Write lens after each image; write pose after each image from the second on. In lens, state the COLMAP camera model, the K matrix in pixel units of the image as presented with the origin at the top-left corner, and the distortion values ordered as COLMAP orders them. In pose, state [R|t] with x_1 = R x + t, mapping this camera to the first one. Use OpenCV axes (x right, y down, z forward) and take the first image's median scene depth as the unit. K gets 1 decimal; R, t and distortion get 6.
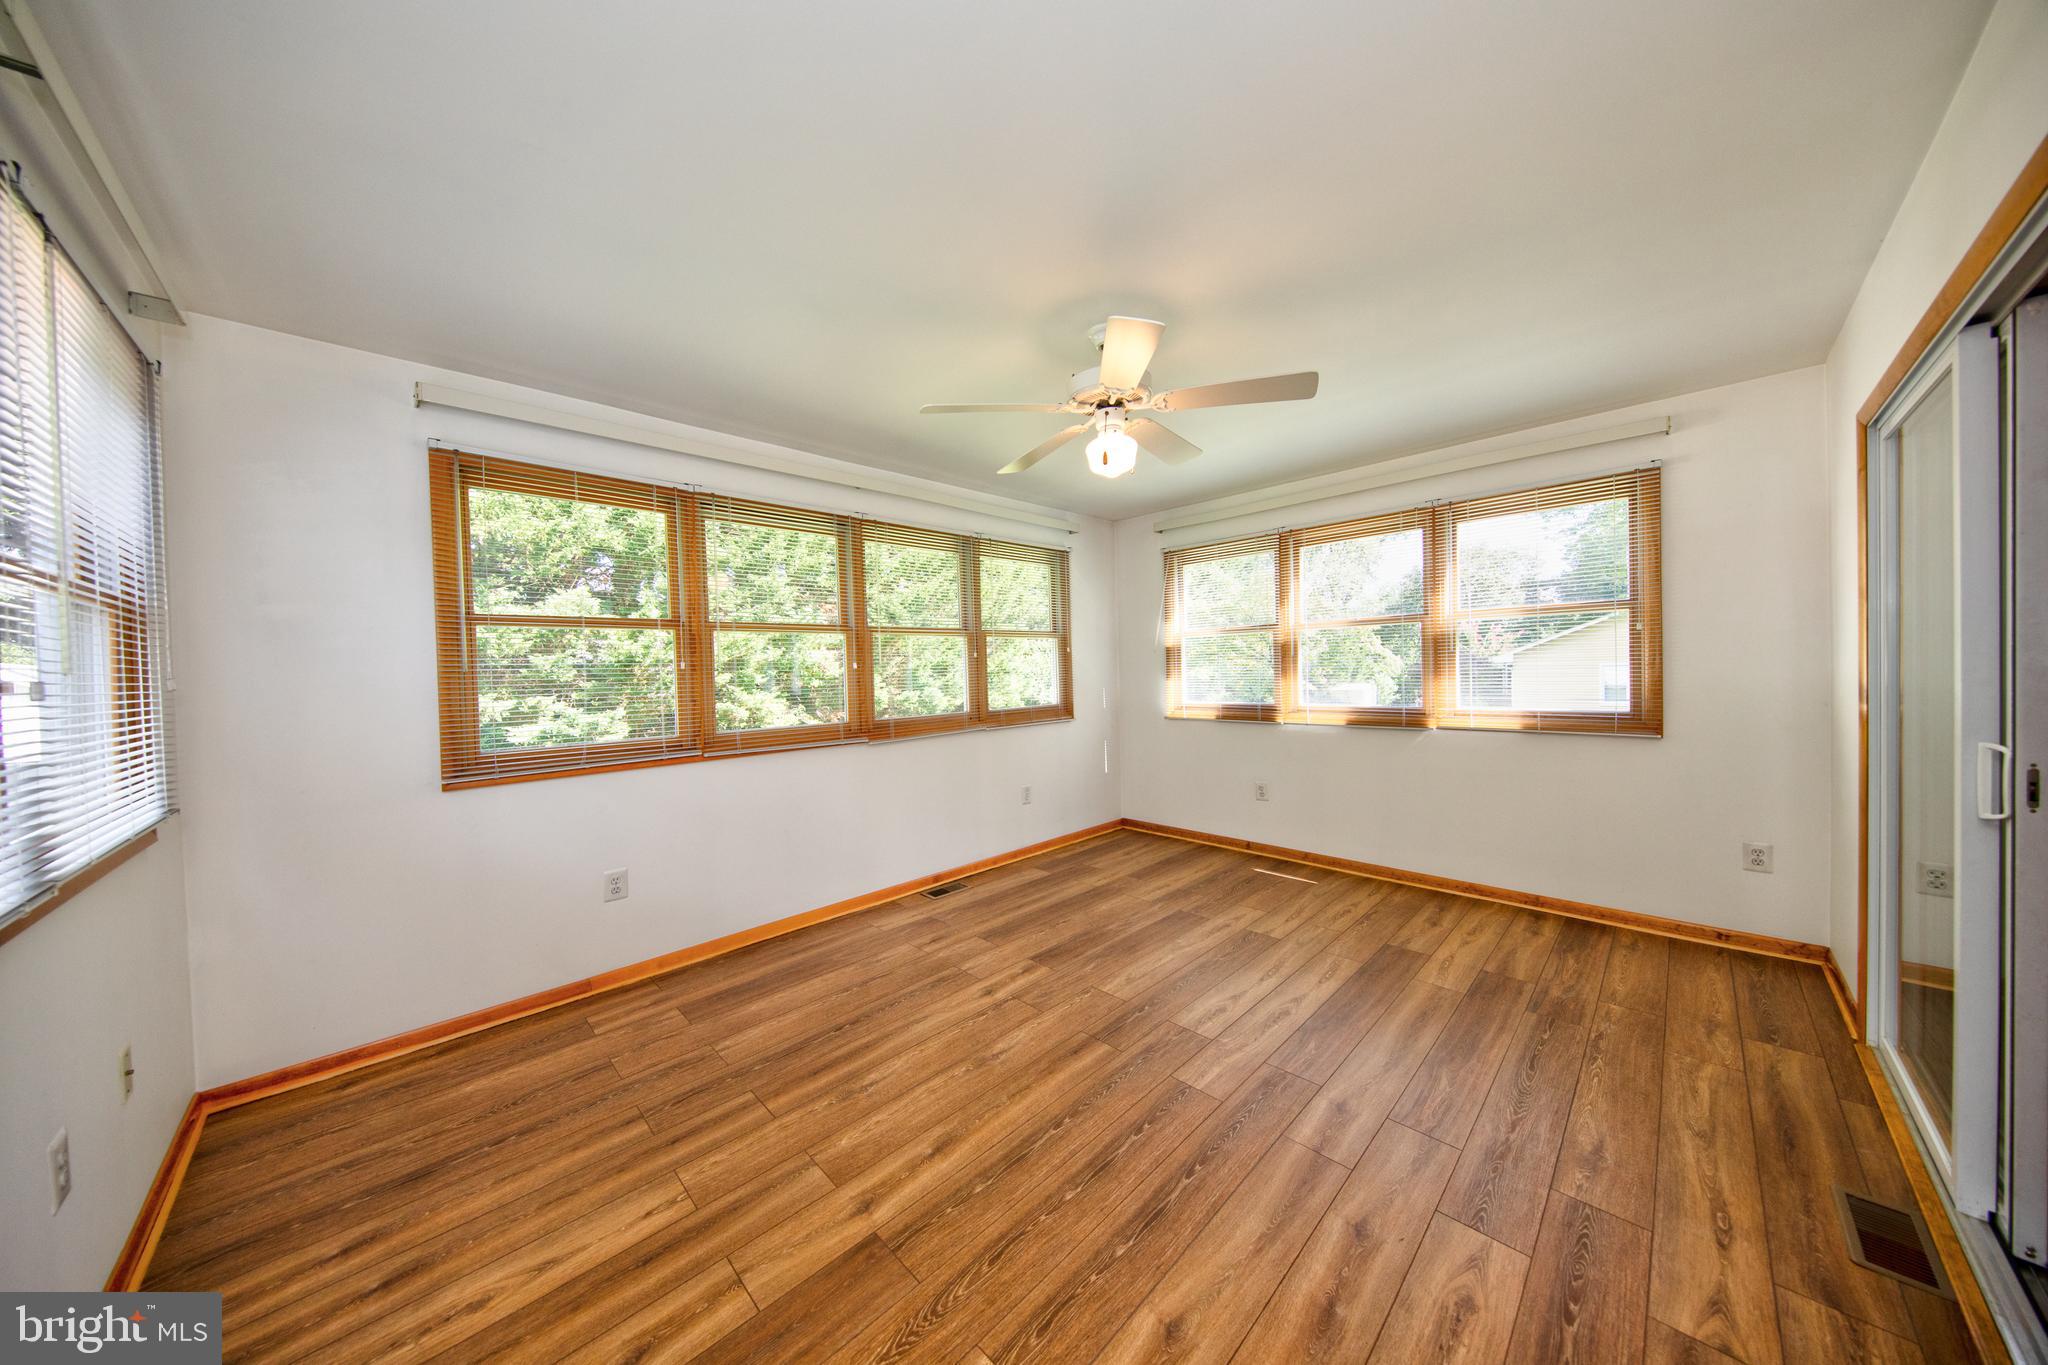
lens RADIAL K [[652.5, 0, 1022.1], [0, 652.5, 680.0], [0, 0, 1]] dist [-0.000190, -0.001039]
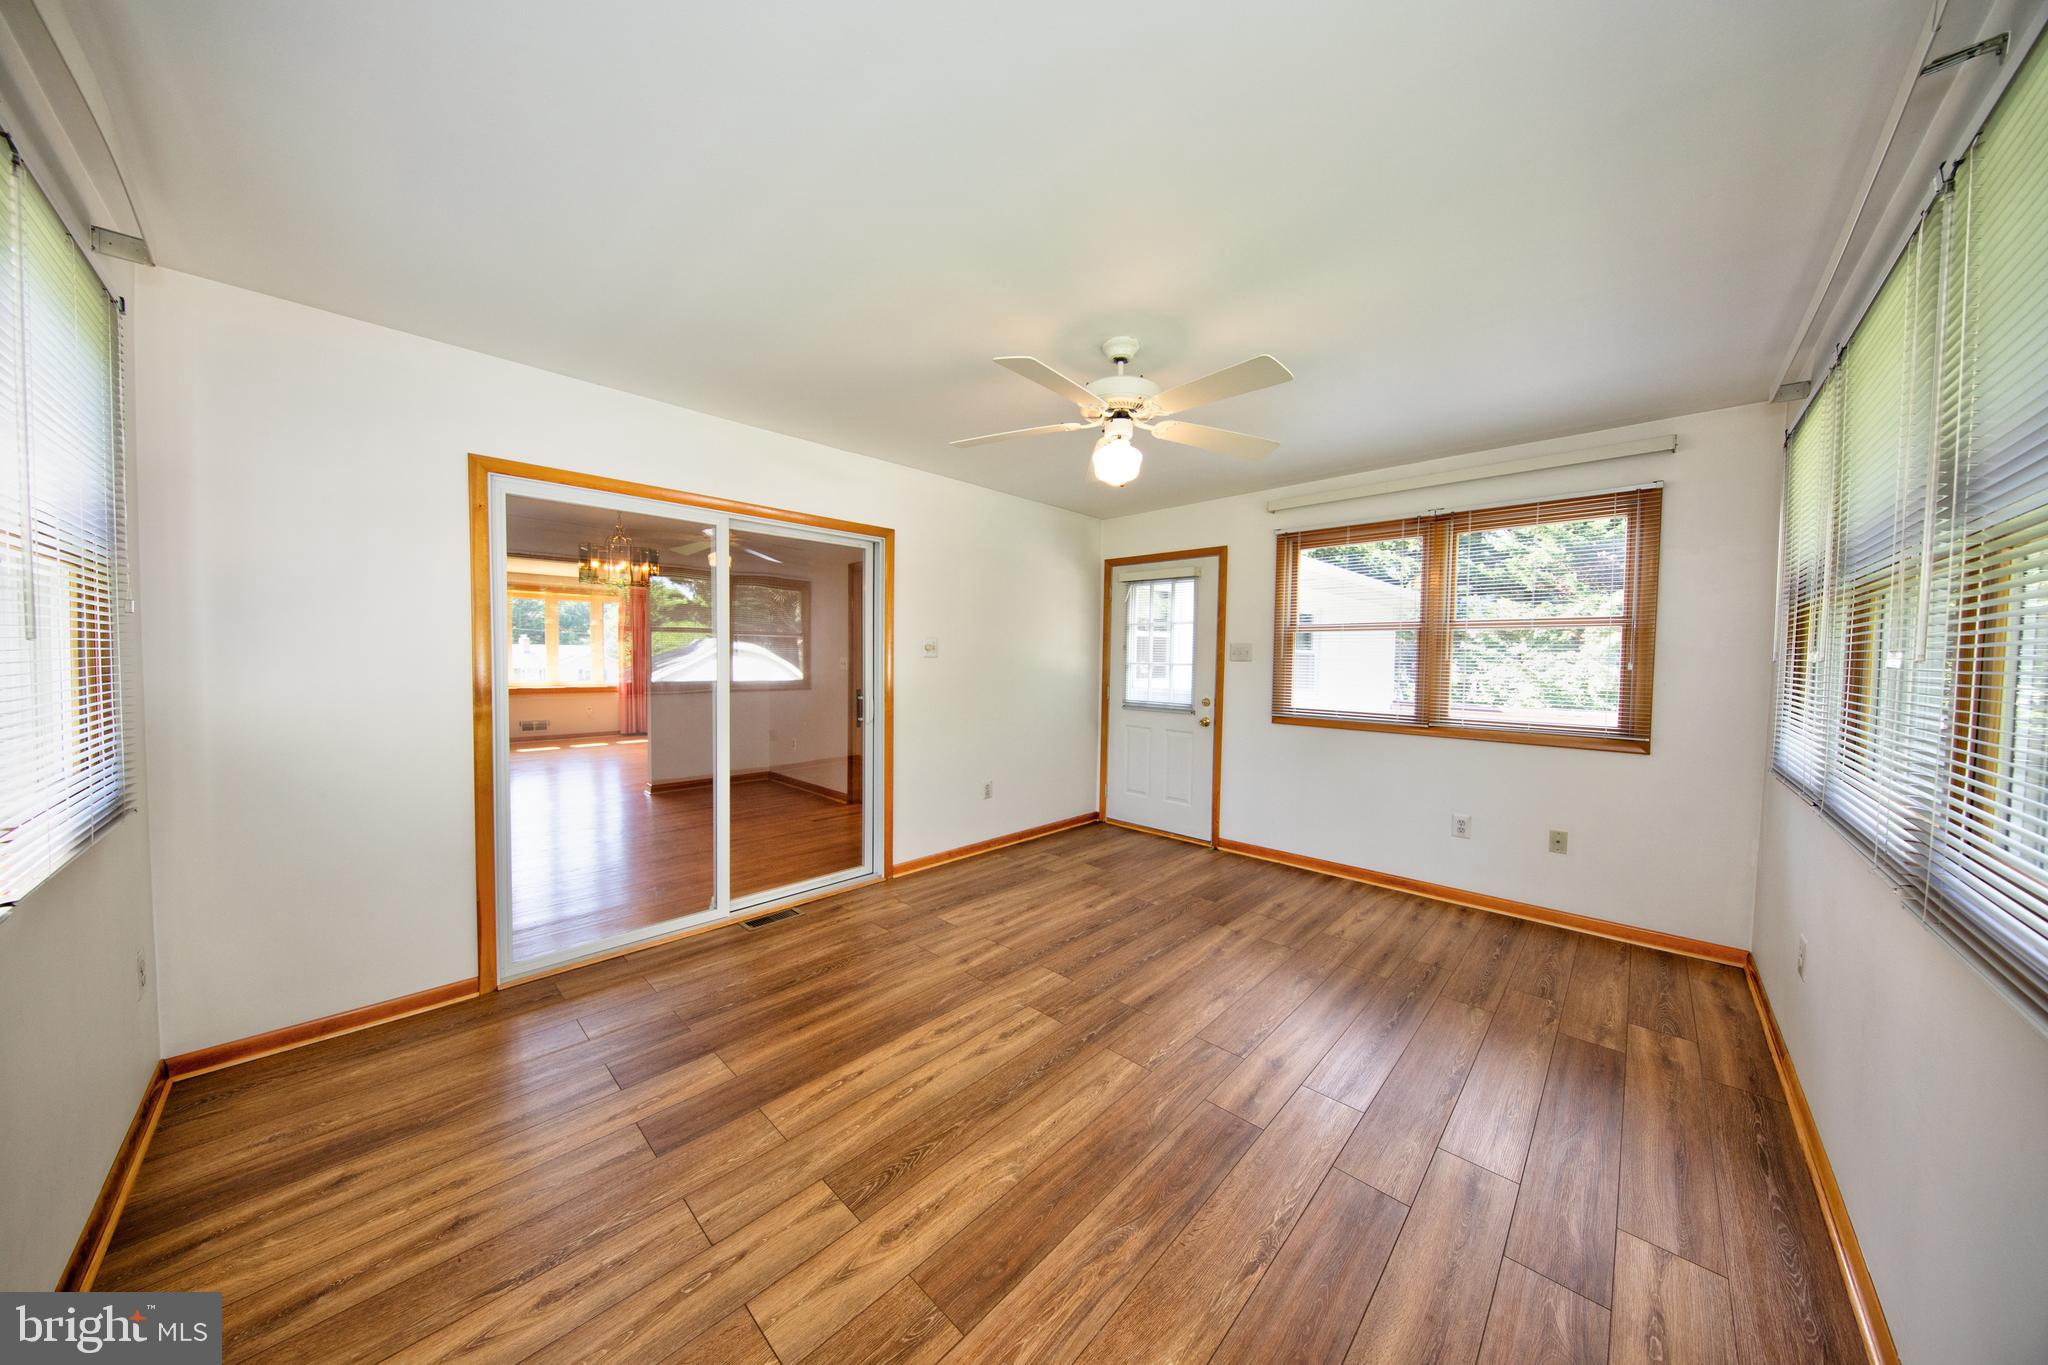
lens RADIAL K [[652.5, 0, 1025.5], [0, 652.5, 679.8], [0, 0, 1]] dist [-0.000190, -0.001039]
pose [[-0.999315, 0.015529, -0.033592, 0.325472], [0.013720, 0.998478, 0.053422, -0.055971], [0.034370, 0.052925, -0.998007, 2.065886]]
